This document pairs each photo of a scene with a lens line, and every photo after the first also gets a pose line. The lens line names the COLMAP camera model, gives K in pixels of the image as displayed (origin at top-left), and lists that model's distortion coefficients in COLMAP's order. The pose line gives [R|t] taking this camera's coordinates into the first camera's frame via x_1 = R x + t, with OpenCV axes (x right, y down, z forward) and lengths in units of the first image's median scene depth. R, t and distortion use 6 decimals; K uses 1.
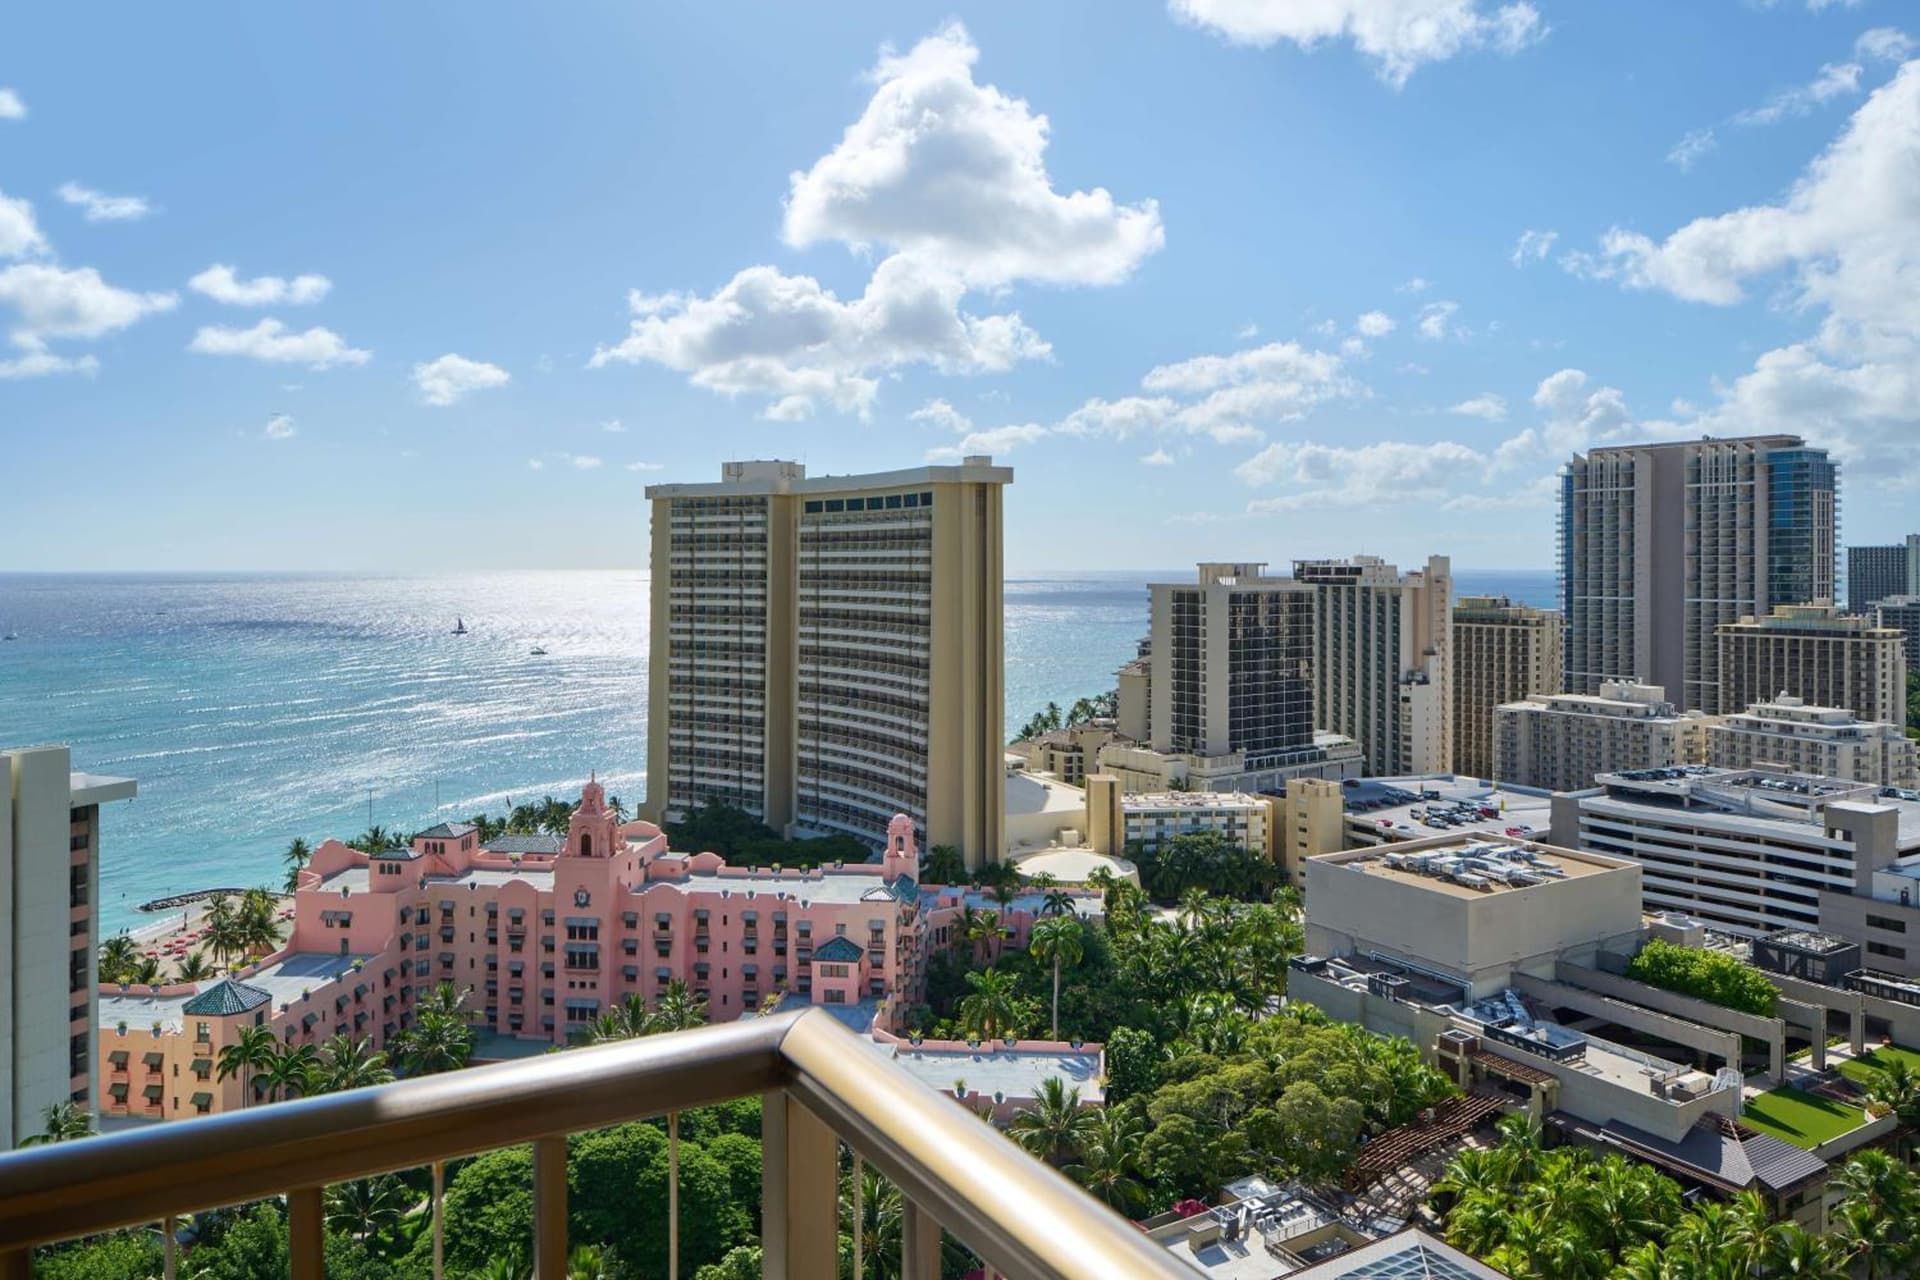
lens RADIAL K [[1333.4, 0, 961.2], [0, 1333.4, 567.3], [0, 0, 1]] dist [-0.010218, 0.001533]
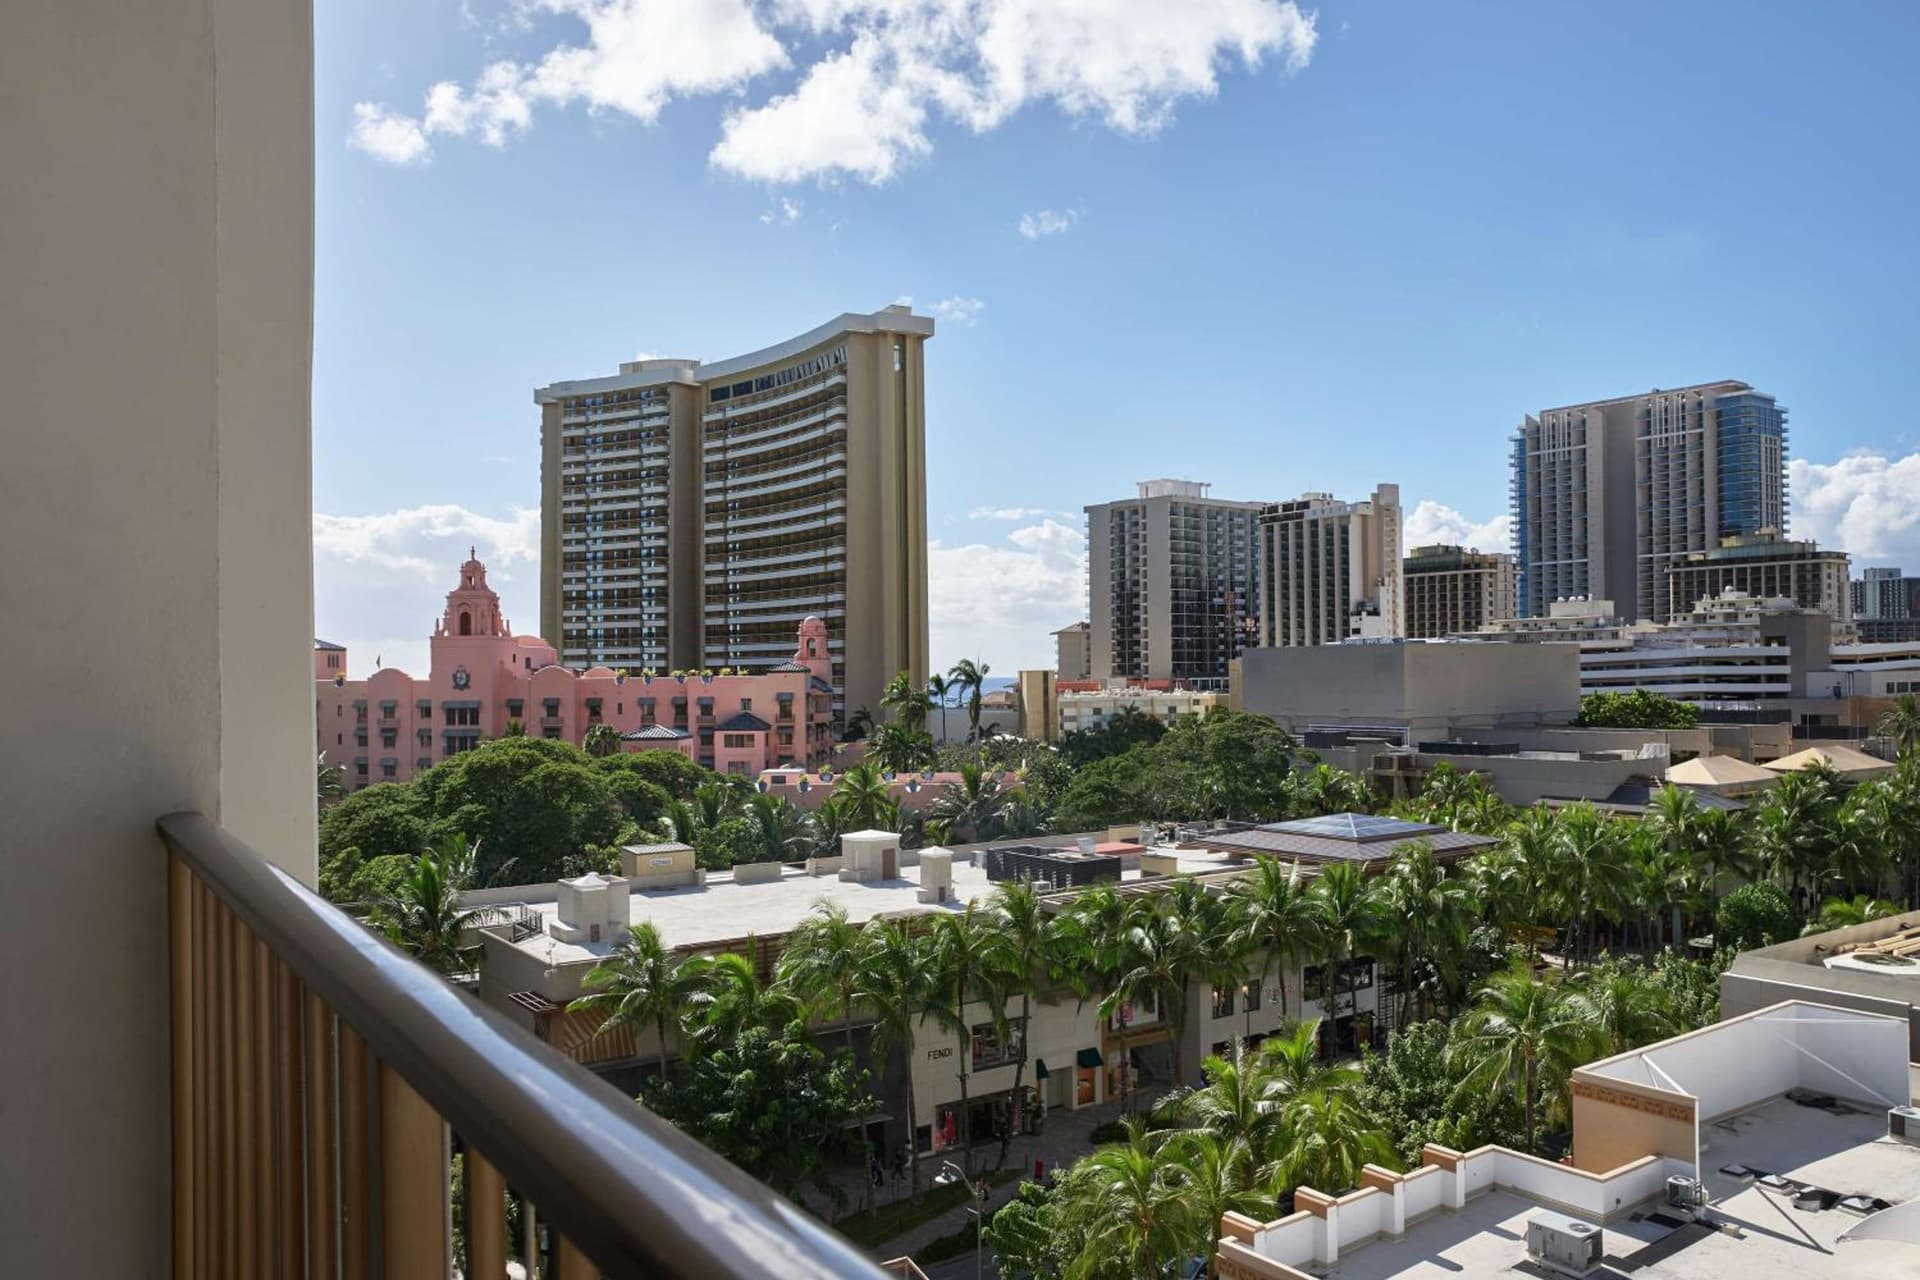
lens RADIAL K [[1456.8, 0, 1017.9], [0, 1456.8, 643.7], [0, 0, 1]] dist [-0.082254, 0.140647]
pose [[0.996304, -0.011995, 0.085061, 0.007079], [0.012355, 0.999917, -0.003706, 0.136111], [-0.085009, 0.004743, 0.996369, -0.012205]]
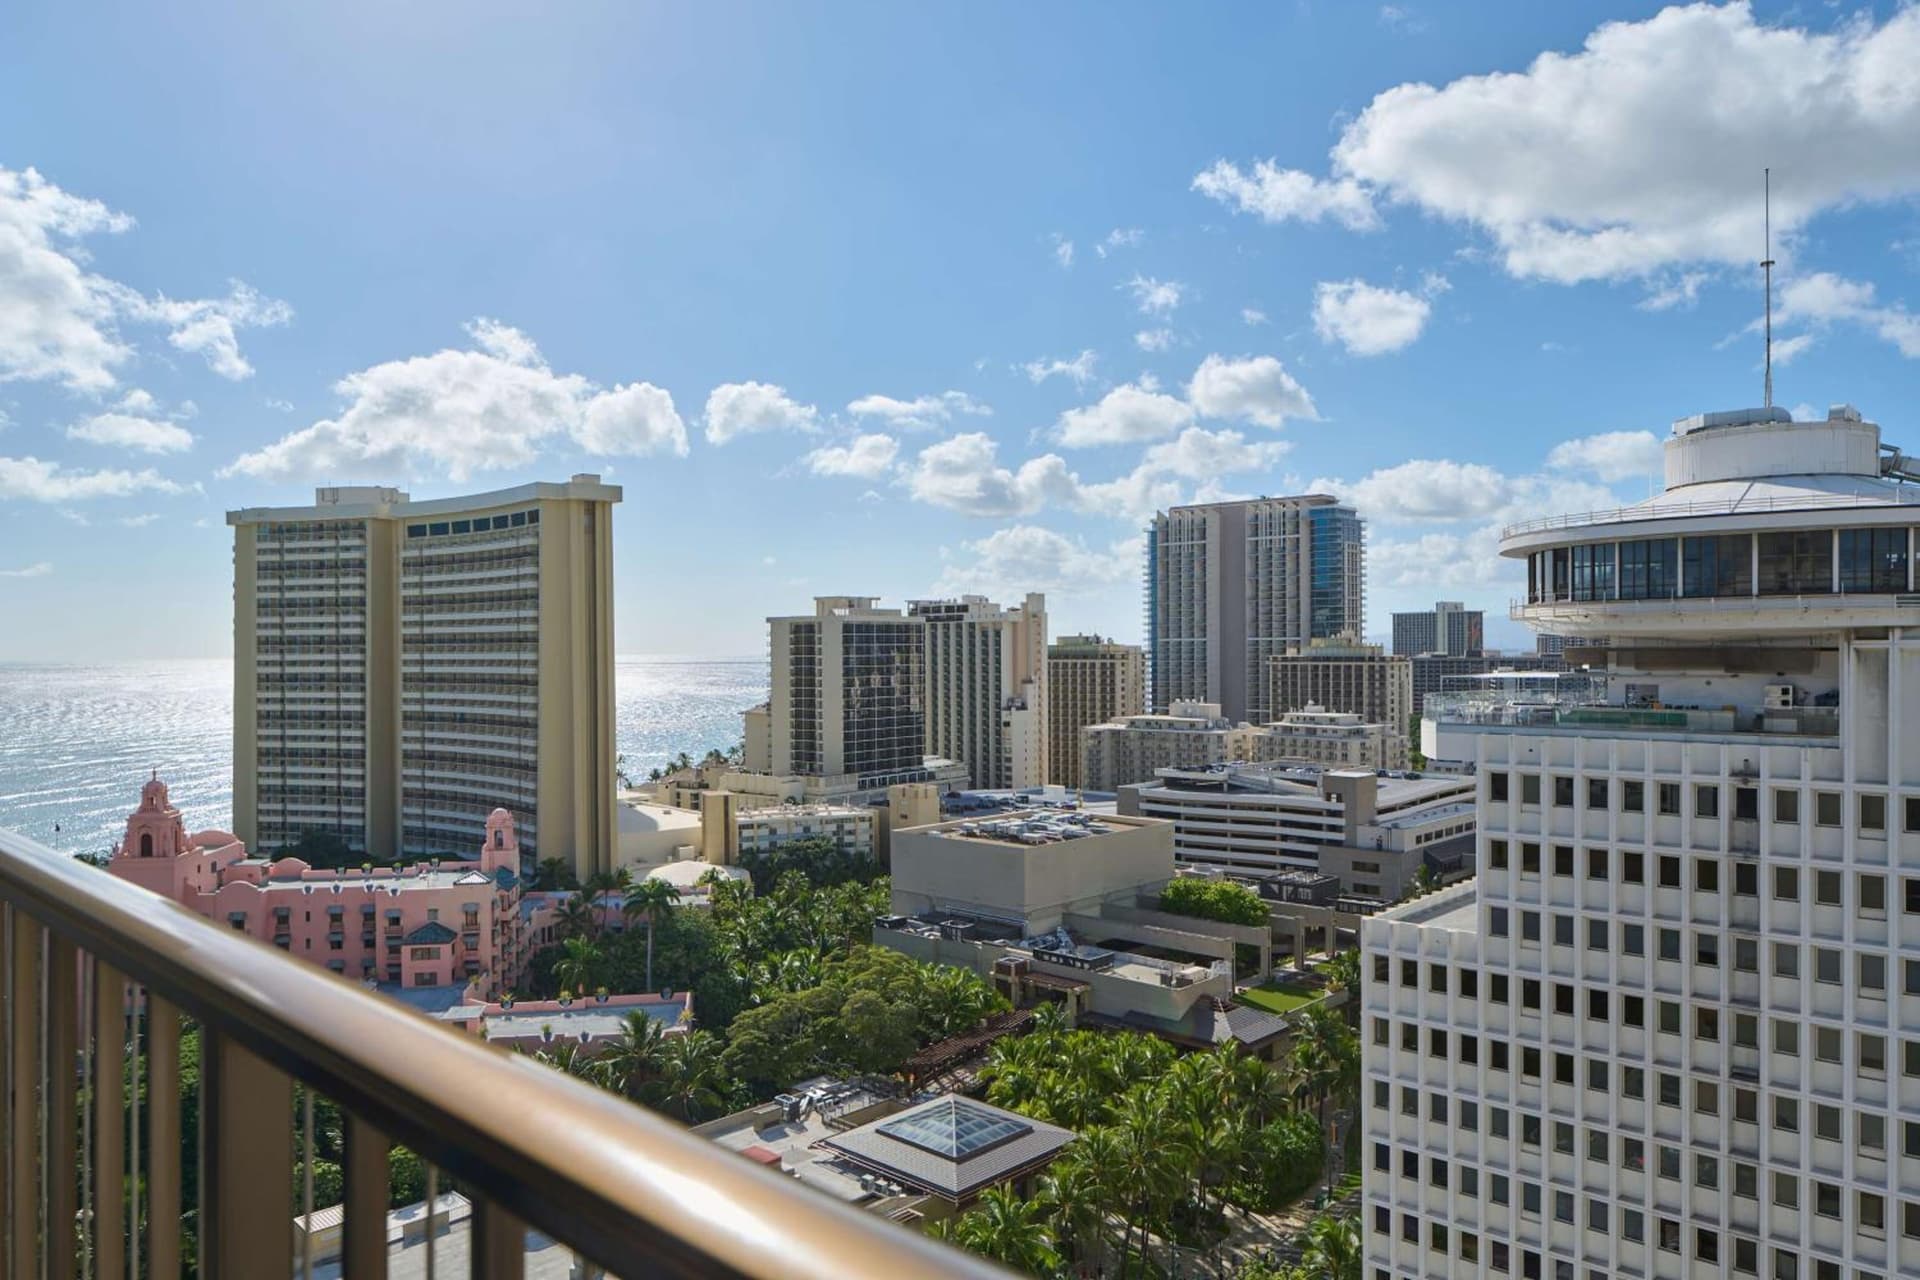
lens RADIAL K [[1314.3, 0, 966.2], [0, 1314.3, 655.2], [0, 0, 1]] dist [-0.003327, -0.004661]
pose [[0.963889, -0.010106, 0.266114, 0.020479], [0.007816, 0.999923, 0.009662, 0.040381], [-0.266191, -0.007233, 0.963893, -0.034039]]
